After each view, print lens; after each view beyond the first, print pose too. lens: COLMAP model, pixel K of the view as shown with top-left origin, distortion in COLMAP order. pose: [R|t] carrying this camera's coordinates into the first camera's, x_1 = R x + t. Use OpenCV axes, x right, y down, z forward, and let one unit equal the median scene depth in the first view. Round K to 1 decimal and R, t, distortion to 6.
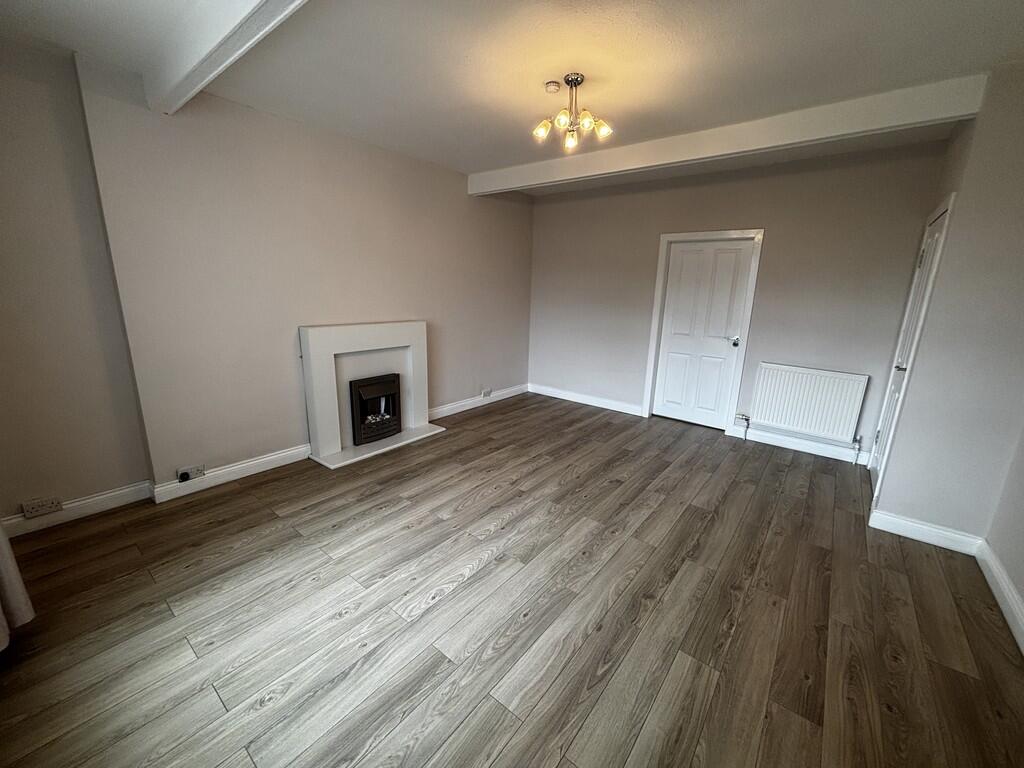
lens RADIAL K [[411.7, 0, 512.0], [0, 411.7, 384.0], [0, 0, 1]] dist [0.000137, -0.000675]
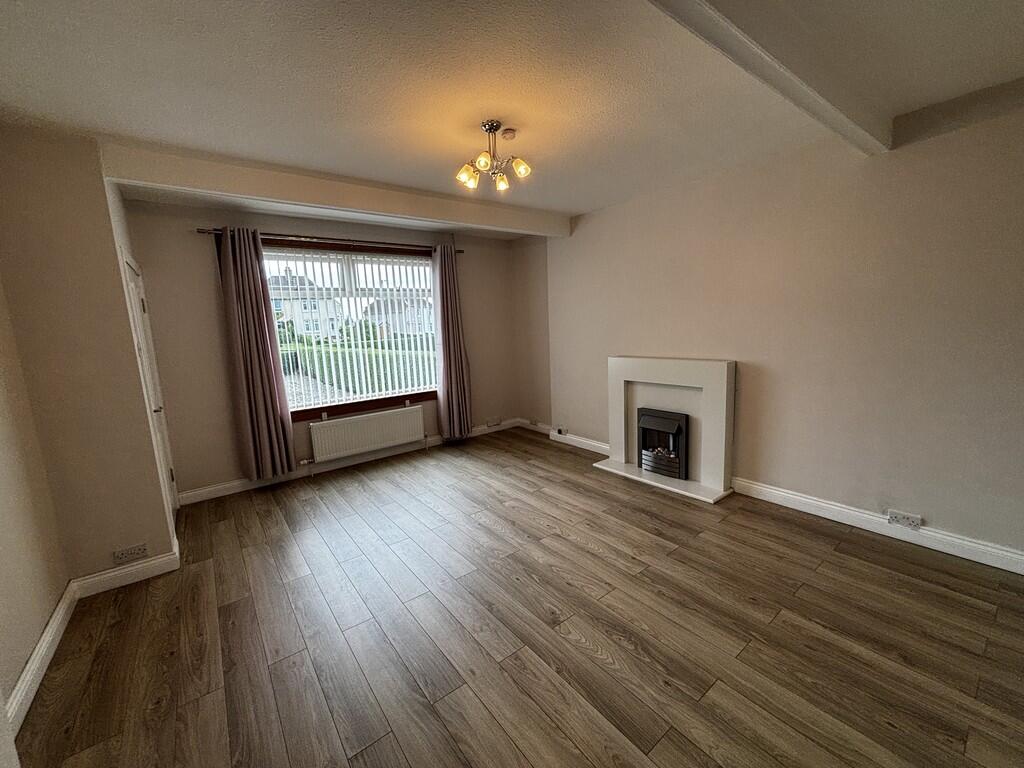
lens RADIAL K [[411.7, 0, 512.0], [0, 411.7, 384.0], [0, 0, 1]] dist [0.000137, -0.000675]
pose [[-0.245473, 0.127974, -0.960919, 0.866495], [-0.186085, 0.966593, 0.176267, -0.229302], [0.951375, 0.222081, -0.213459, 1.019028]]
